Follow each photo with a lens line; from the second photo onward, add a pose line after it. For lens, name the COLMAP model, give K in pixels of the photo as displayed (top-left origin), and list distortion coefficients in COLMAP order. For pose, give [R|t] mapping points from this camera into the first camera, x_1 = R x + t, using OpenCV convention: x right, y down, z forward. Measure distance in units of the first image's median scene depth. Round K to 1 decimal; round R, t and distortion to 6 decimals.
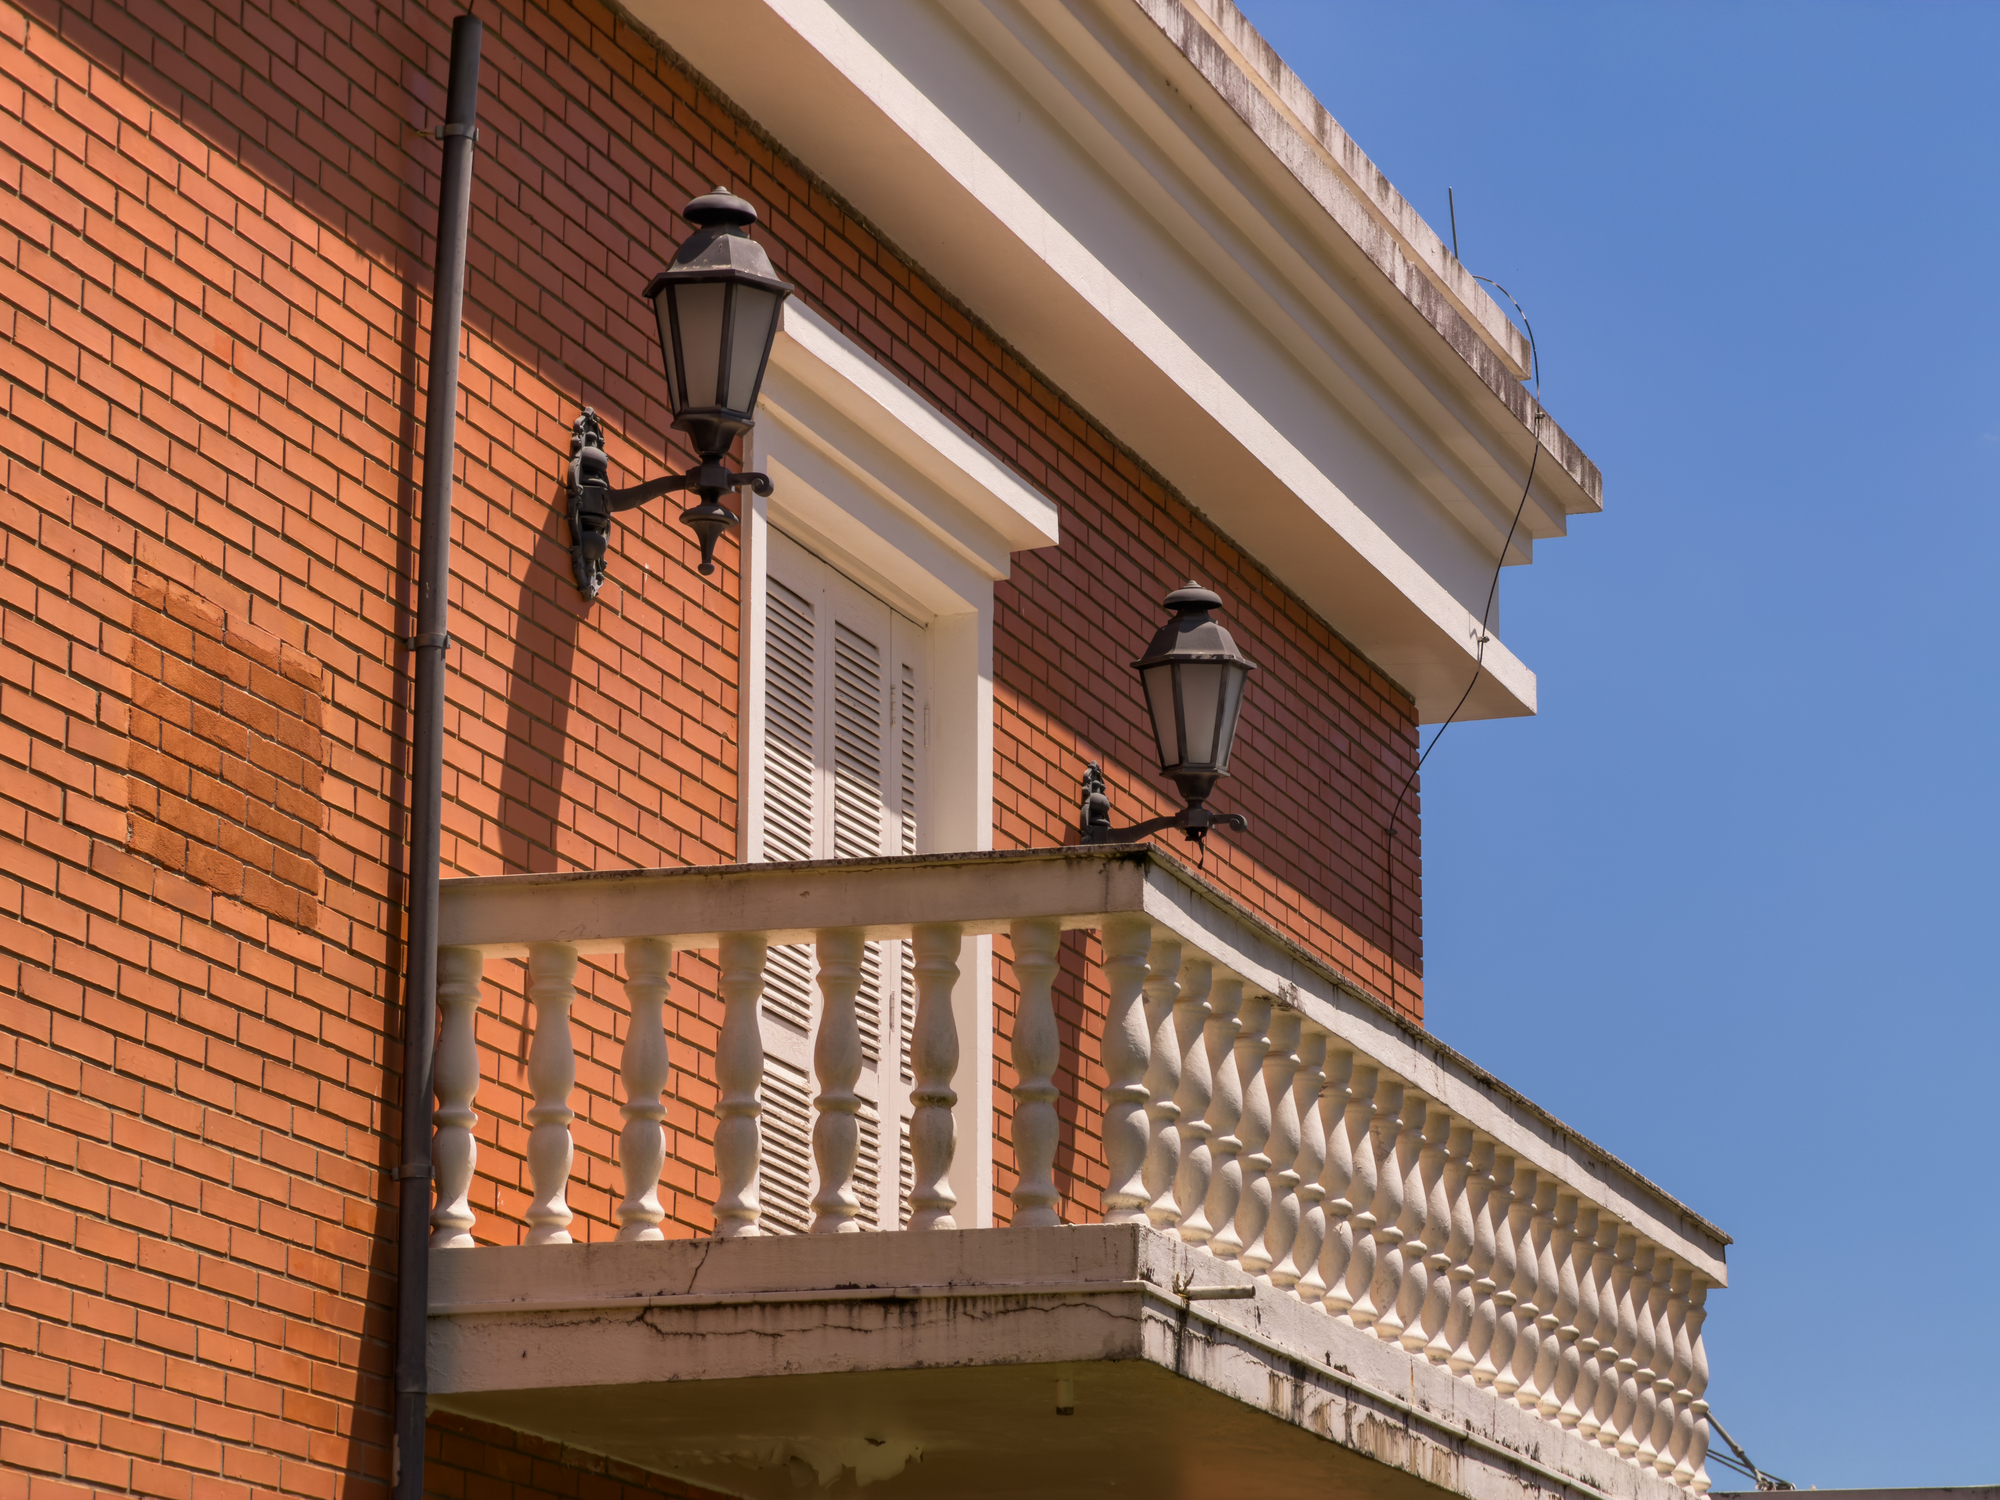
lens RADIAL K [[5886.2, 0, 1000.0], [0, 5886.2, 750.0], [0, 0, 1]] dist [0.035045, 0.324649]
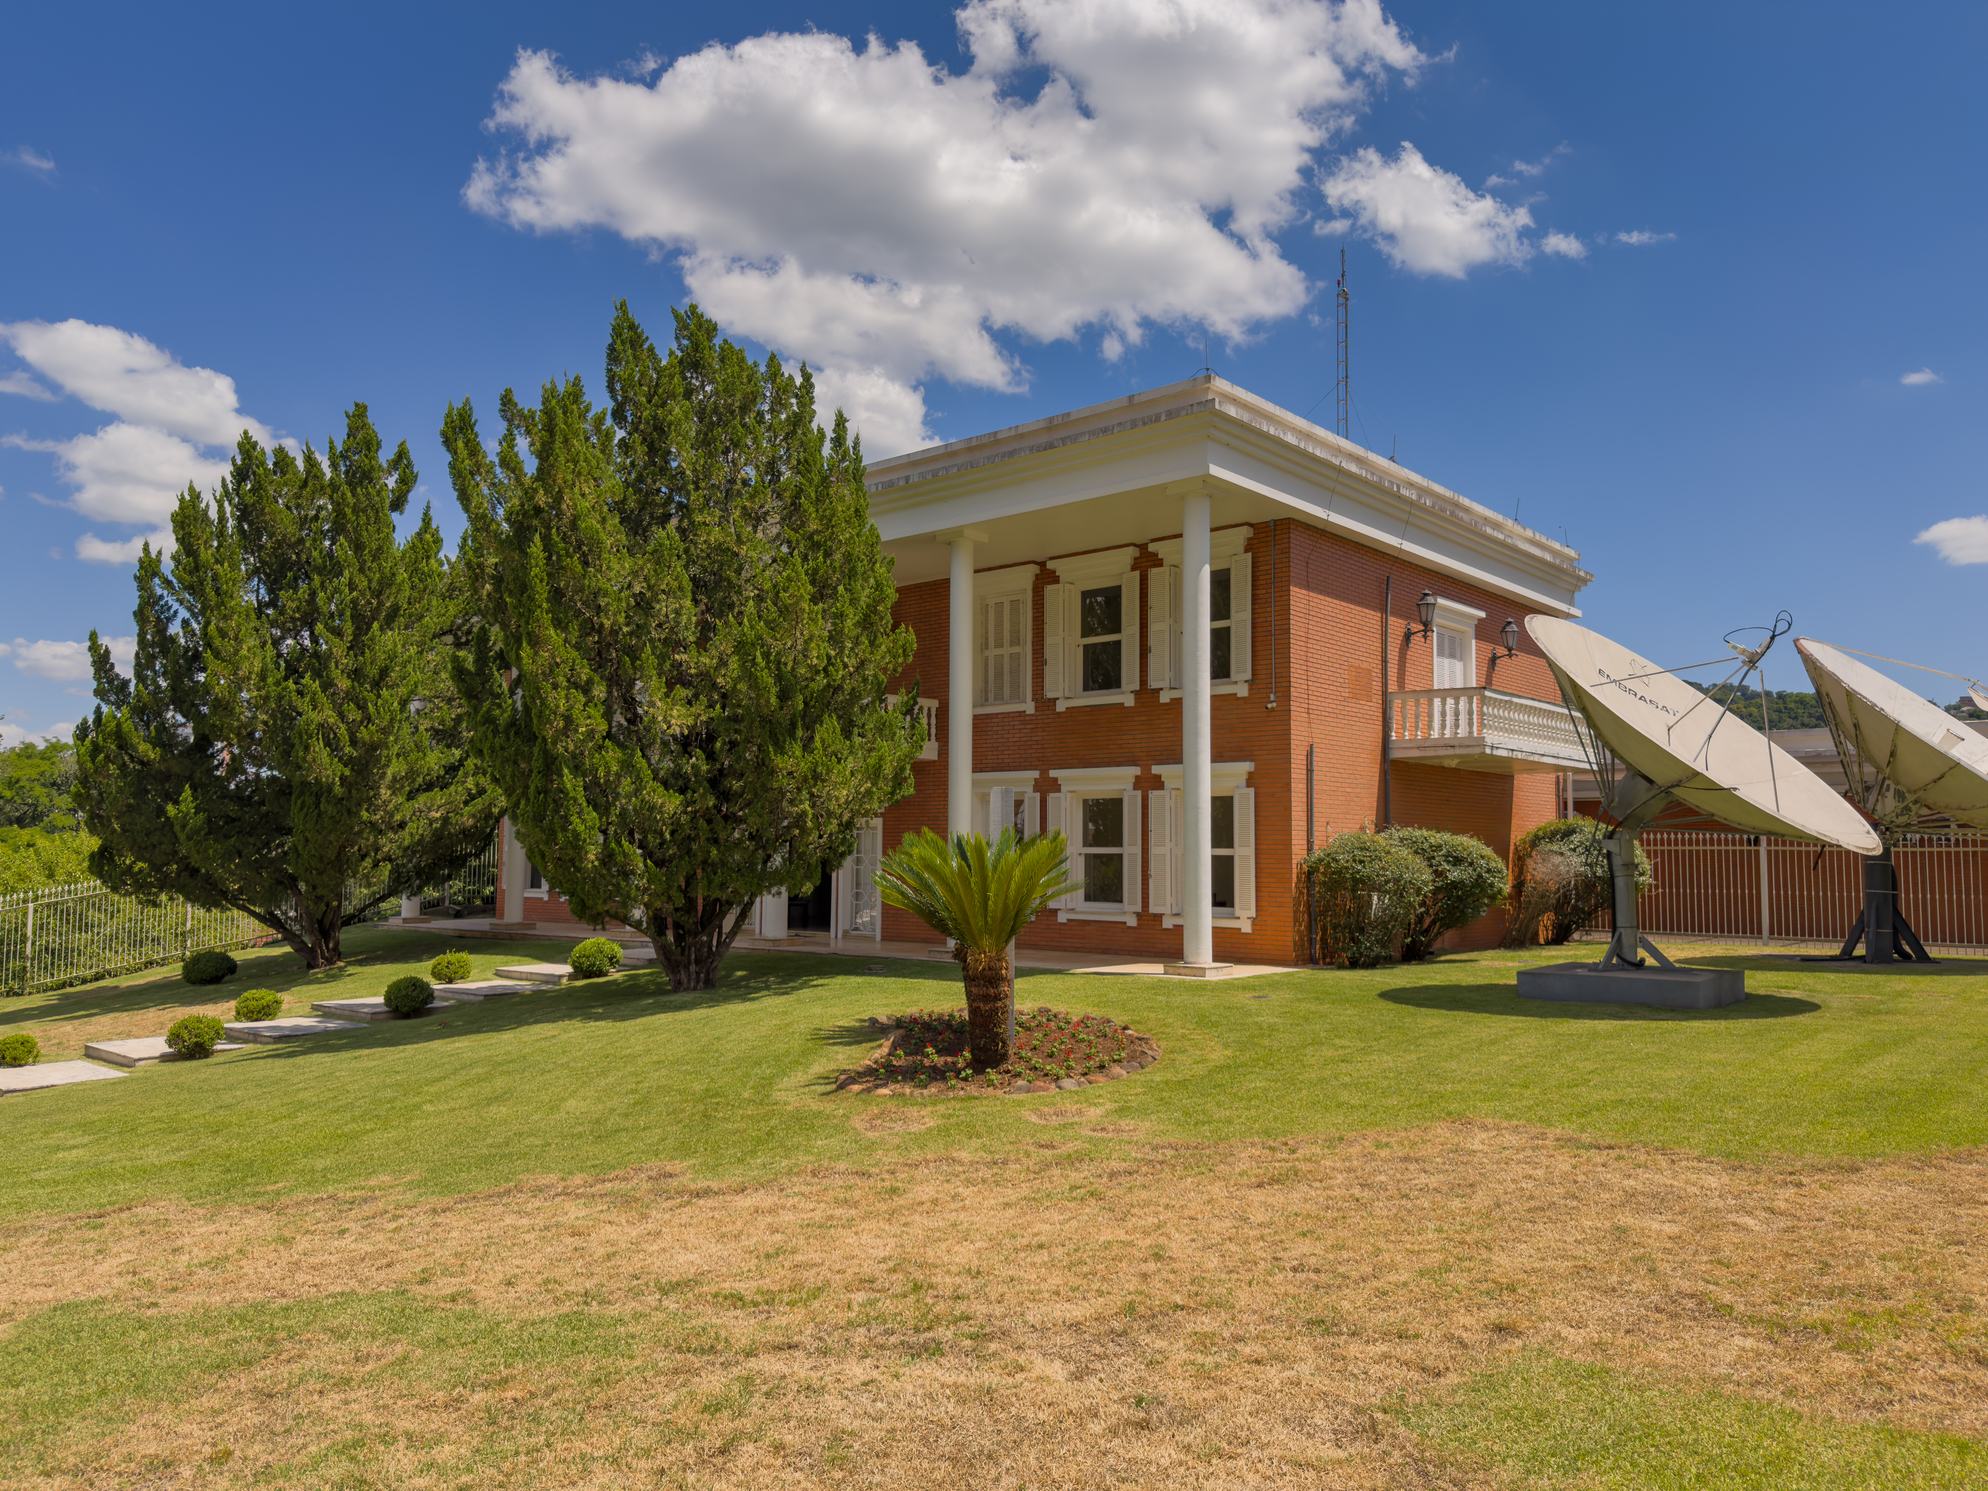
lens RADIAL K [[1359.6, 0, 994.0], [0, 1359.6, 745.5], [0, 0, 1]] dist [0.002338, 0.000808]
pose [[0.924542, -0.018499, -0.380631, 0.103479], [0.080190, 0.985901, 0.146864, -0.212225], [0.372548, -0.166304, 0.912990, -0.830804]]
